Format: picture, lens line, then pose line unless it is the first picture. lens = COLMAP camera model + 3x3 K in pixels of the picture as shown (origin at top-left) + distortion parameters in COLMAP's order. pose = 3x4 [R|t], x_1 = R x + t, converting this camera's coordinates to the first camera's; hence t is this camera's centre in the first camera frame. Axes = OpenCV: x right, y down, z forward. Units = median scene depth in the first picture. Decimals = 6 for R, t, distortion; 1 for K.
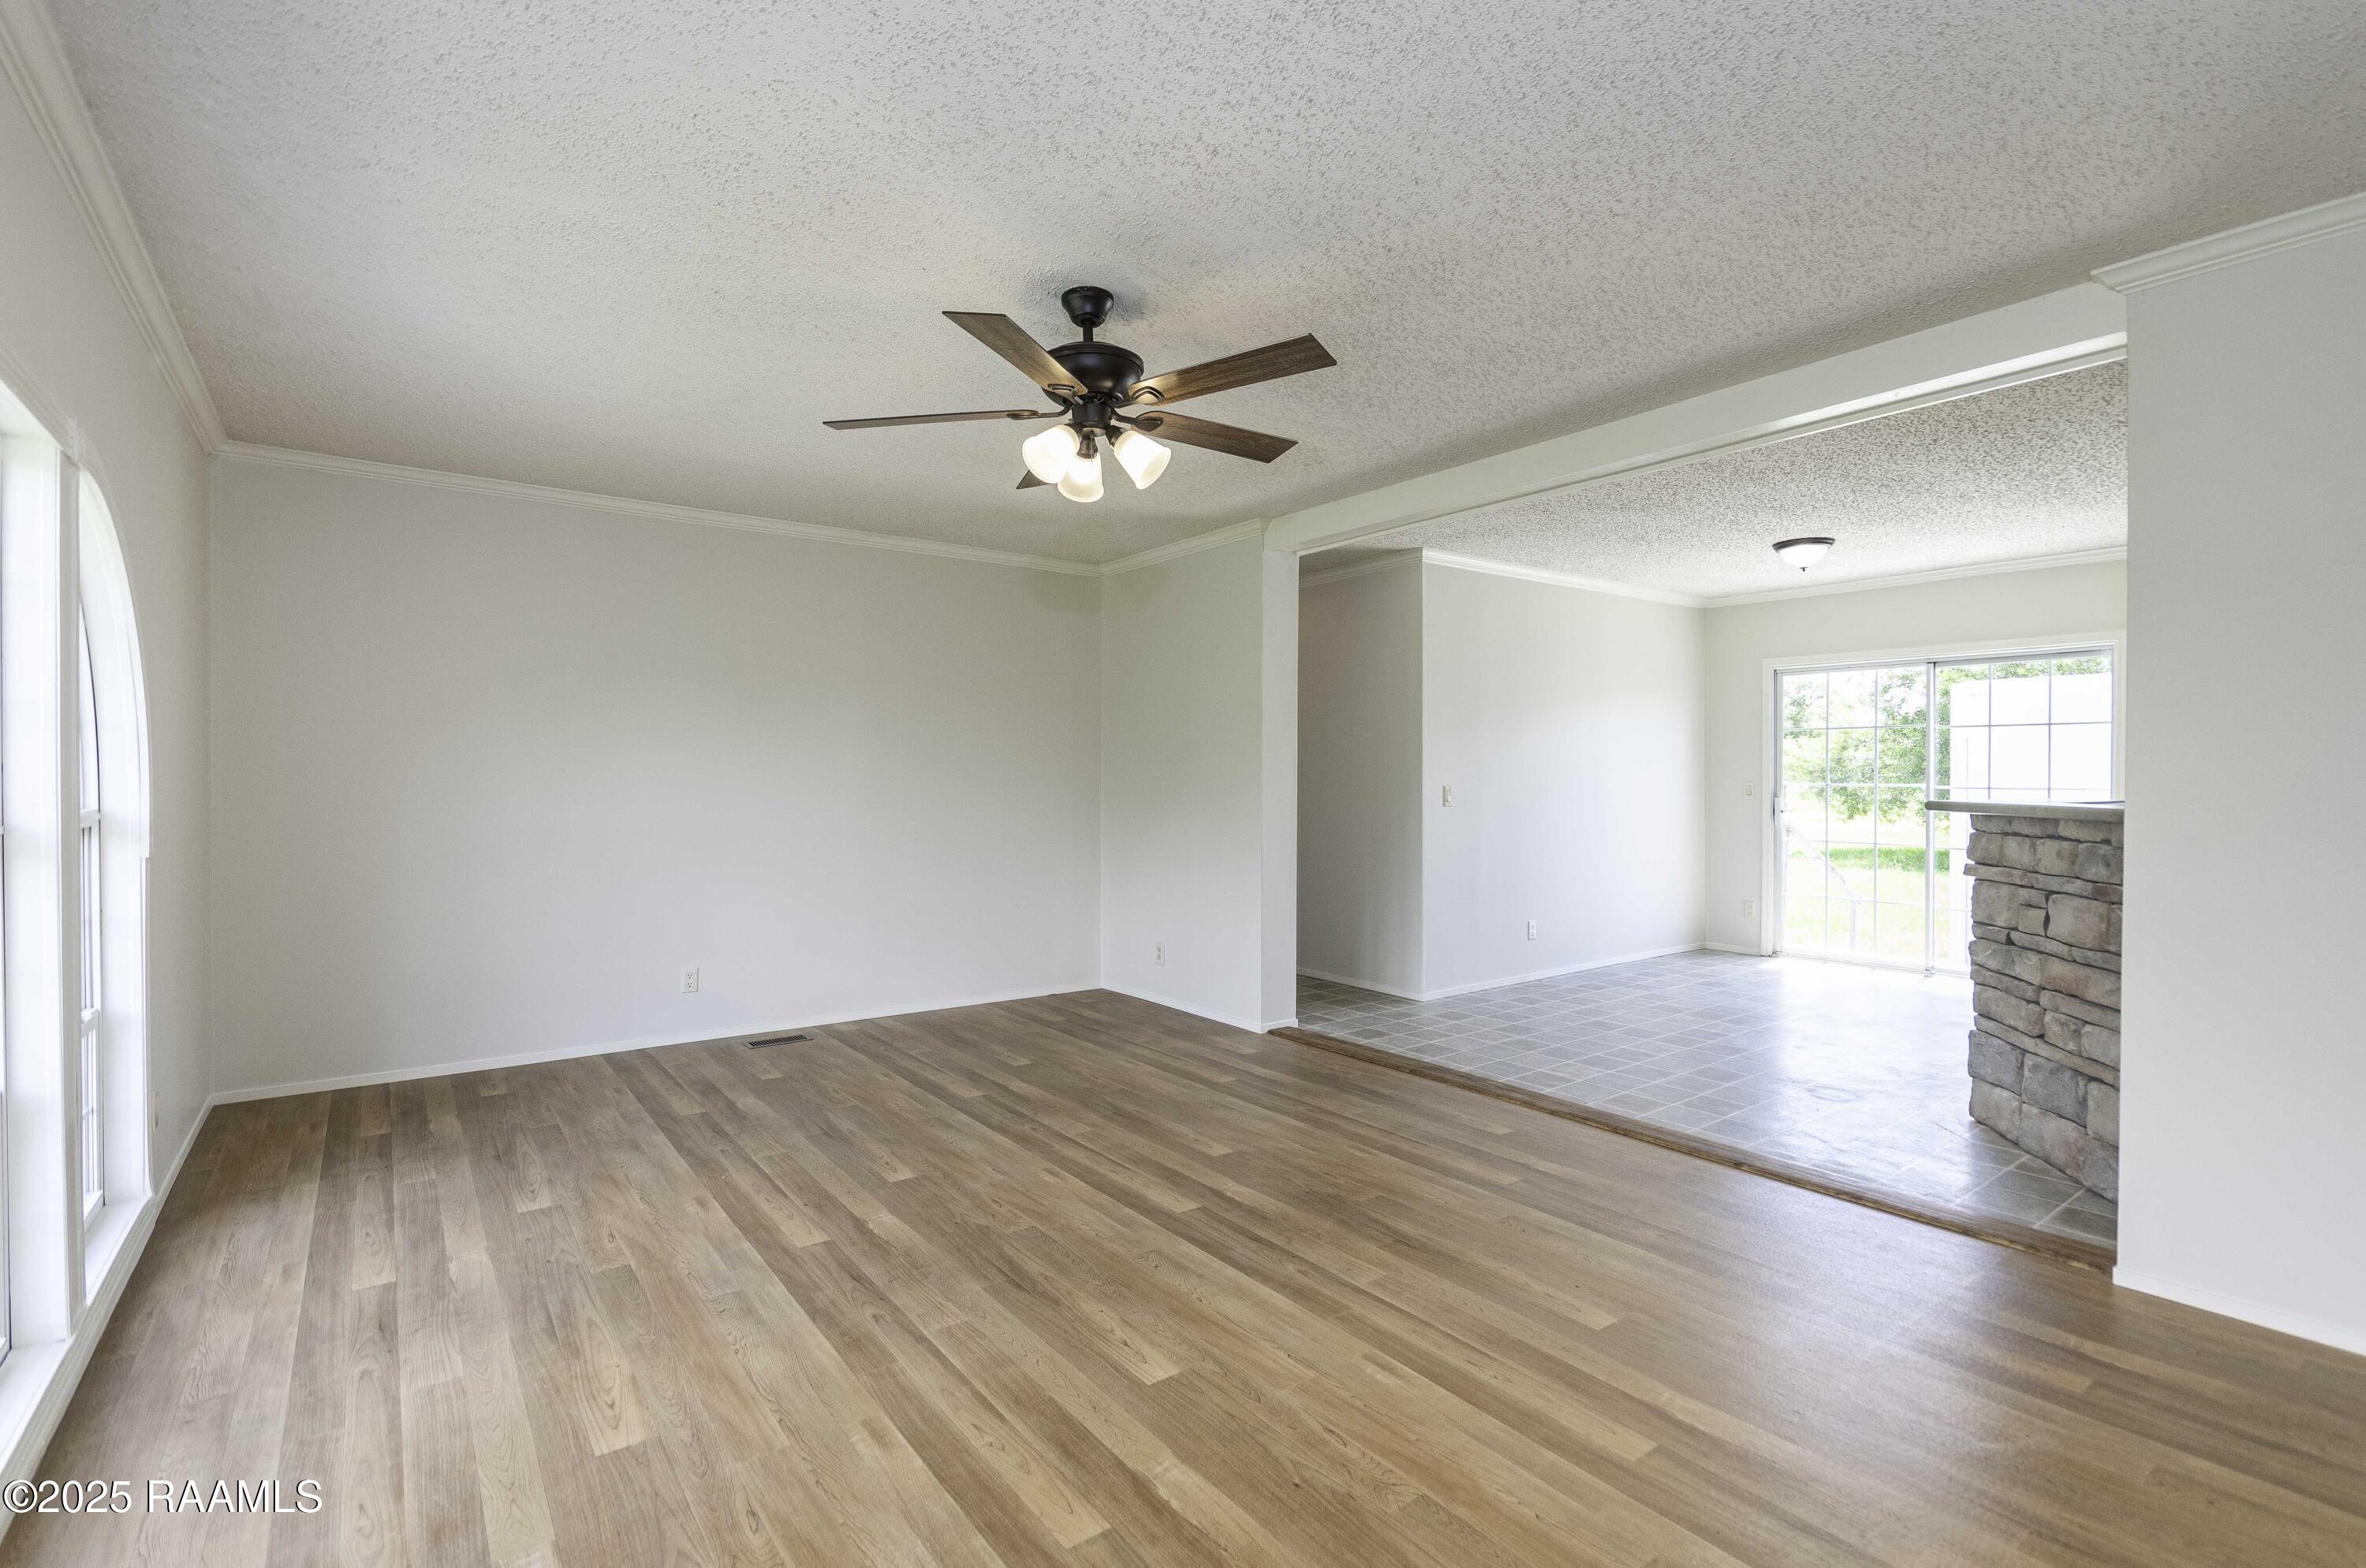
lens RADIAL K [[1083.0, 0, 1195.5], [0, 1083.0, 791.5], [0, 0, 1]] dist [0.000316, -0.009800]
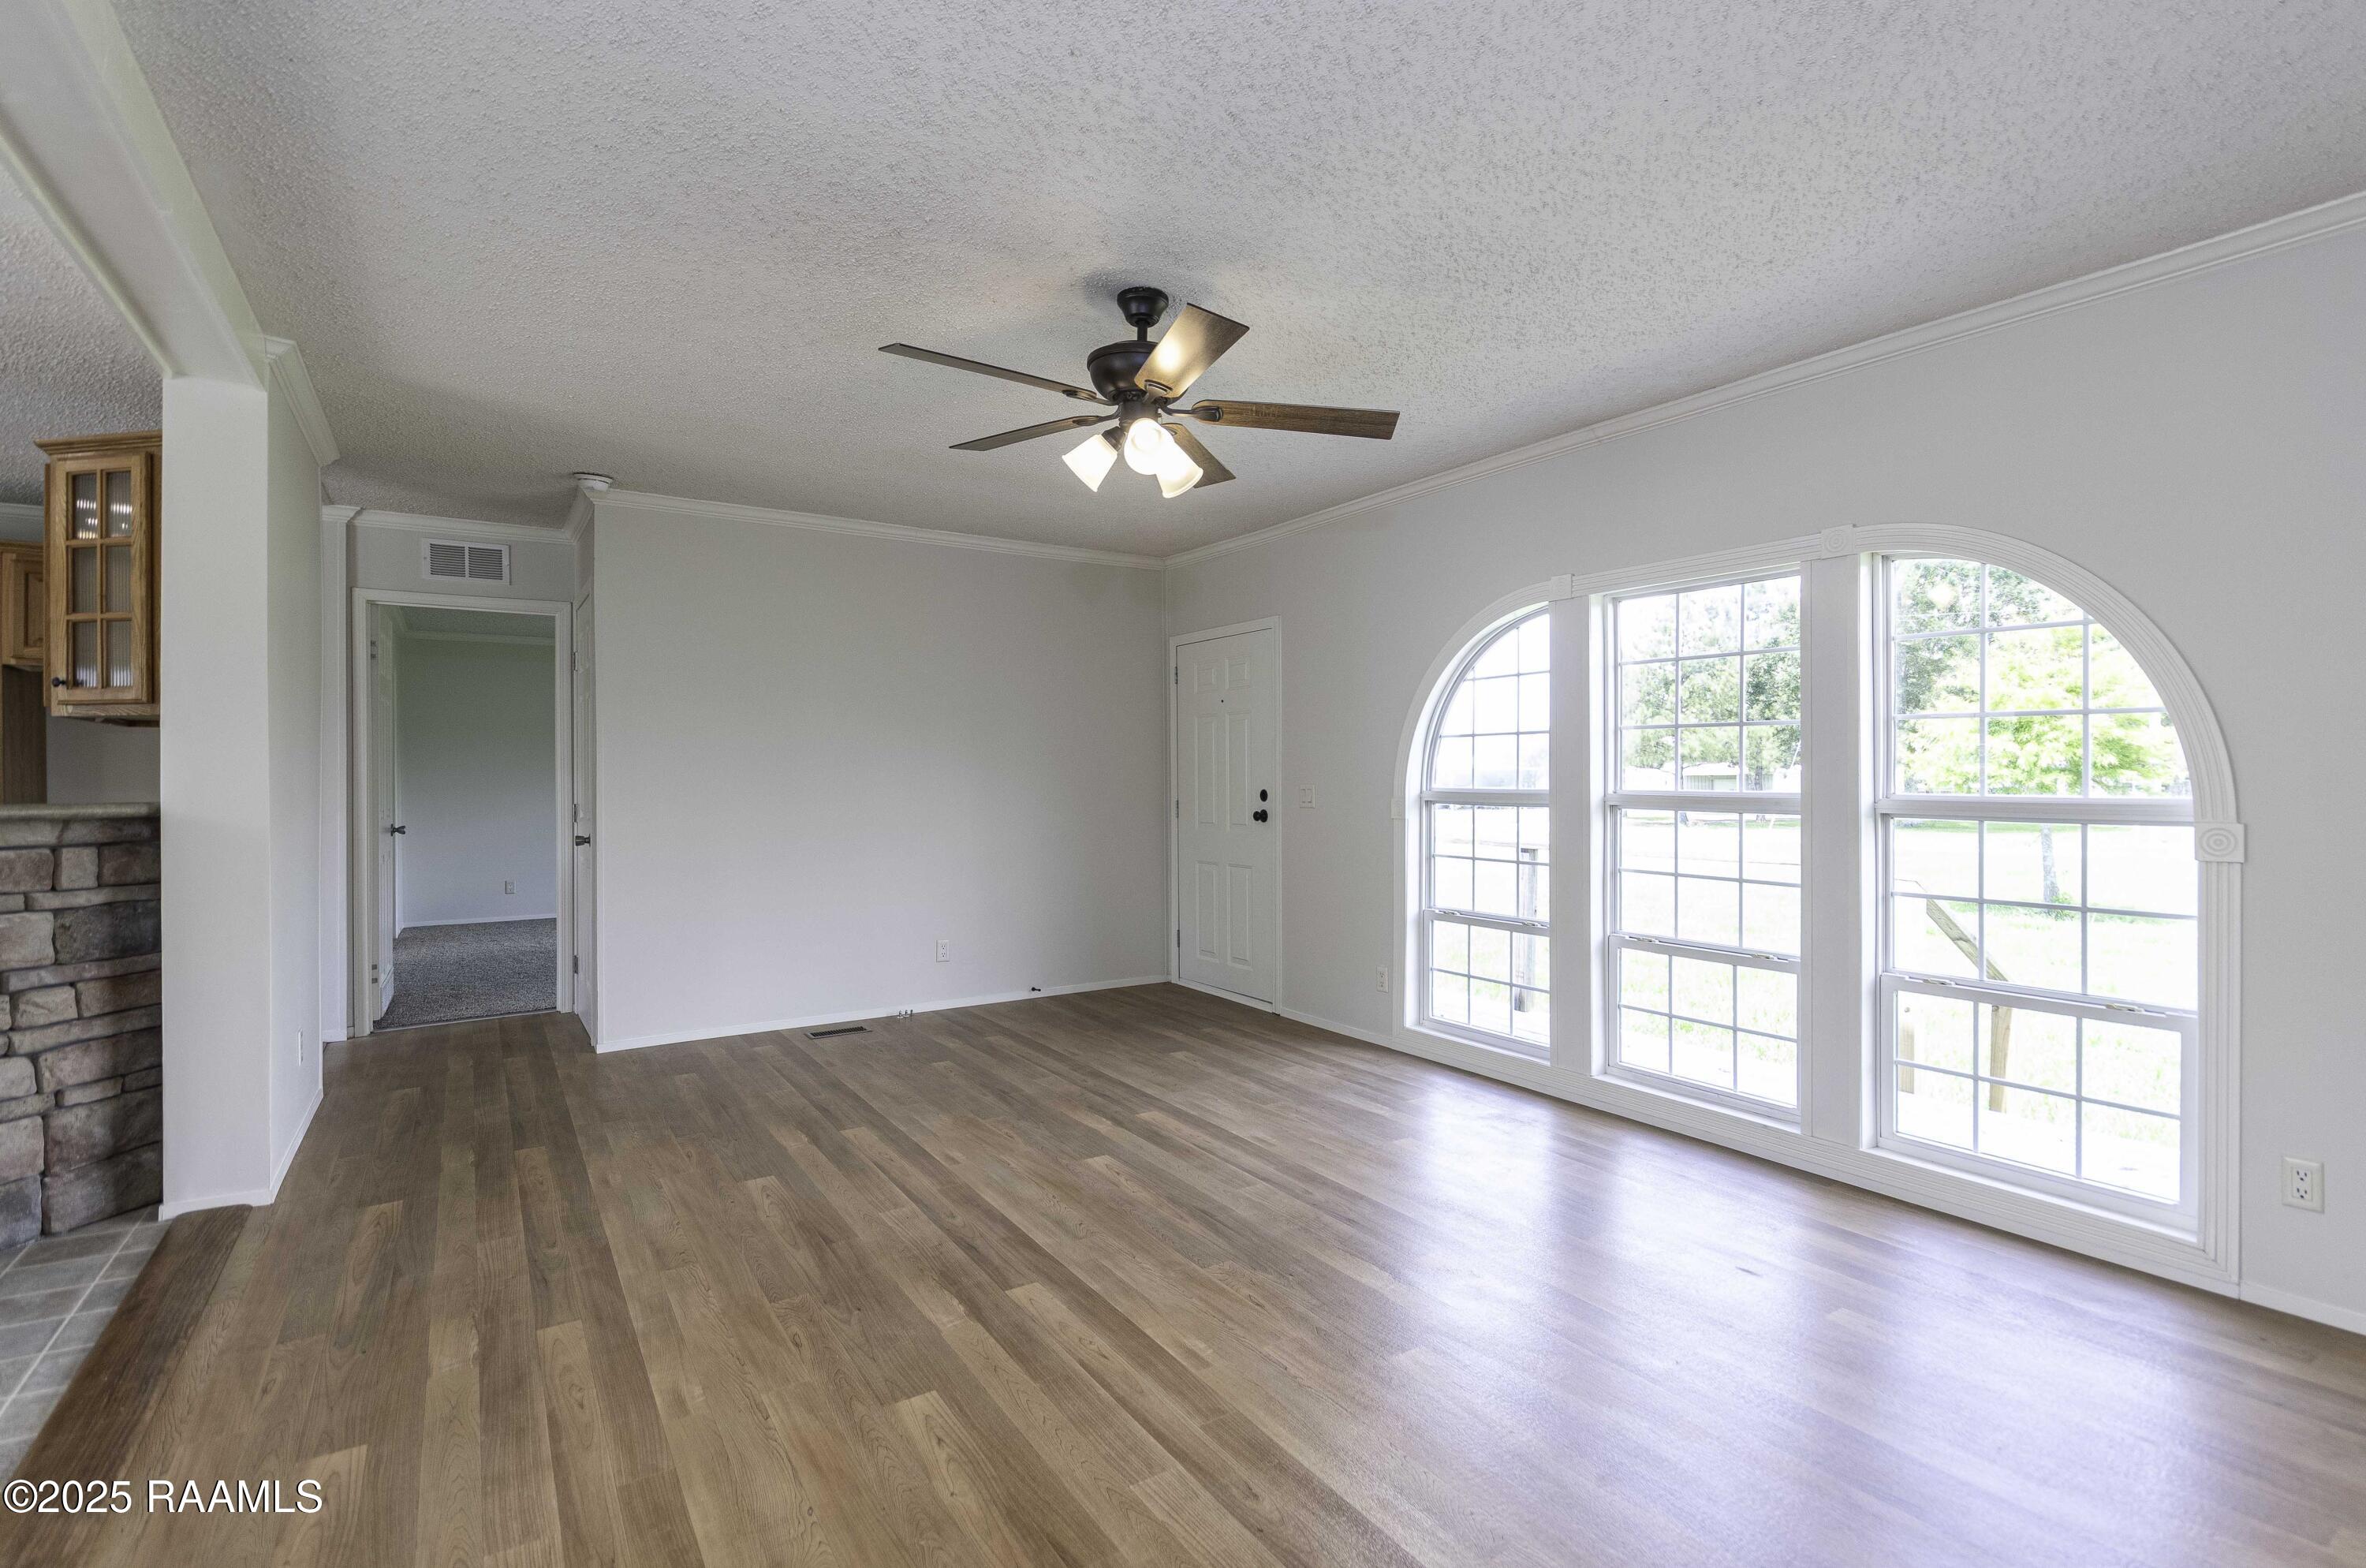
lens RADIAL K [[1099.5, 0, 1197.3], [0, 1099.5, 783.7], [0, 0, 1]] dist [0.006816, -0.009111]
pose [[-0.998473, -0.001335, 0.055234, -0.192438], [-0.000080, 0.999742, 0.022705, -0.023597], [-0.055250, 0.022666, -0.998215, 1.884853]]
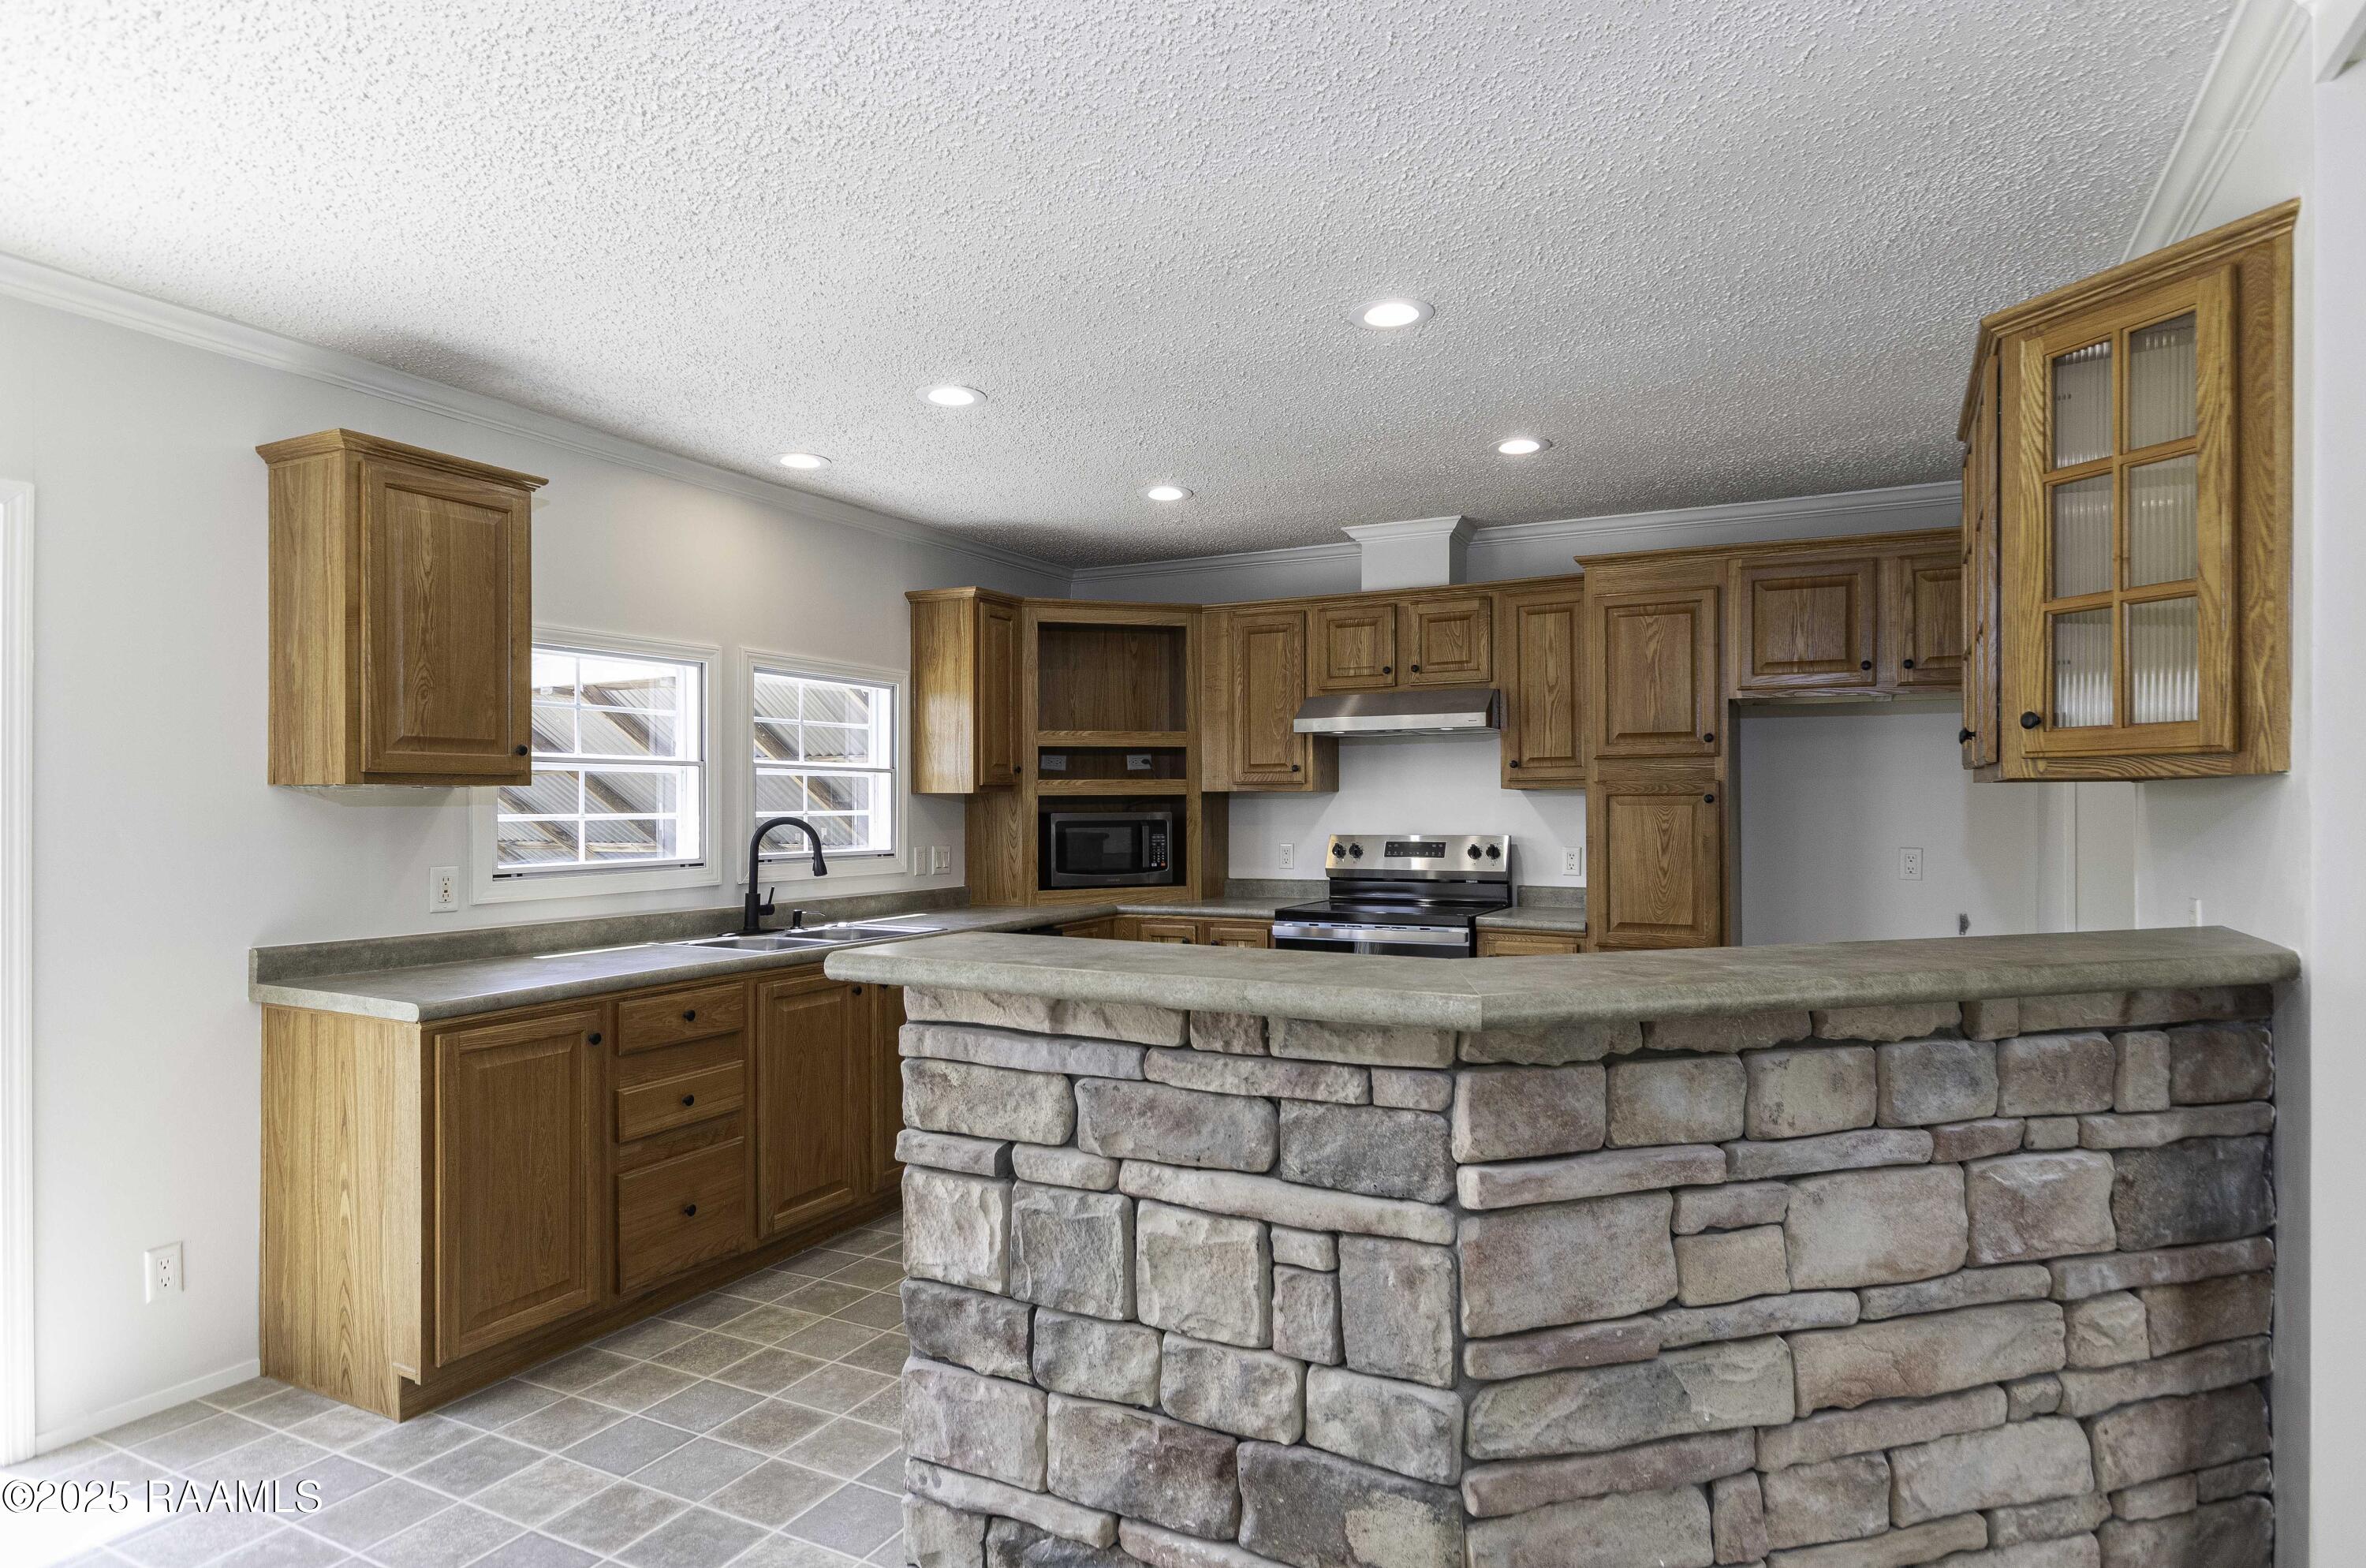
lens RADIAL K [[1293.3, 0, 1196.2], [0, 1293.3, 791.9], [0, 0, 1]] dist [0.003003, 0.000321]
pose [[-0.440969, 0.002416, 0.897519, 0.516923], [0.017126, 0.999837, 0.005722, -0.069942], [-0.897359, 0.017894, -0.440938, 1.630667]]
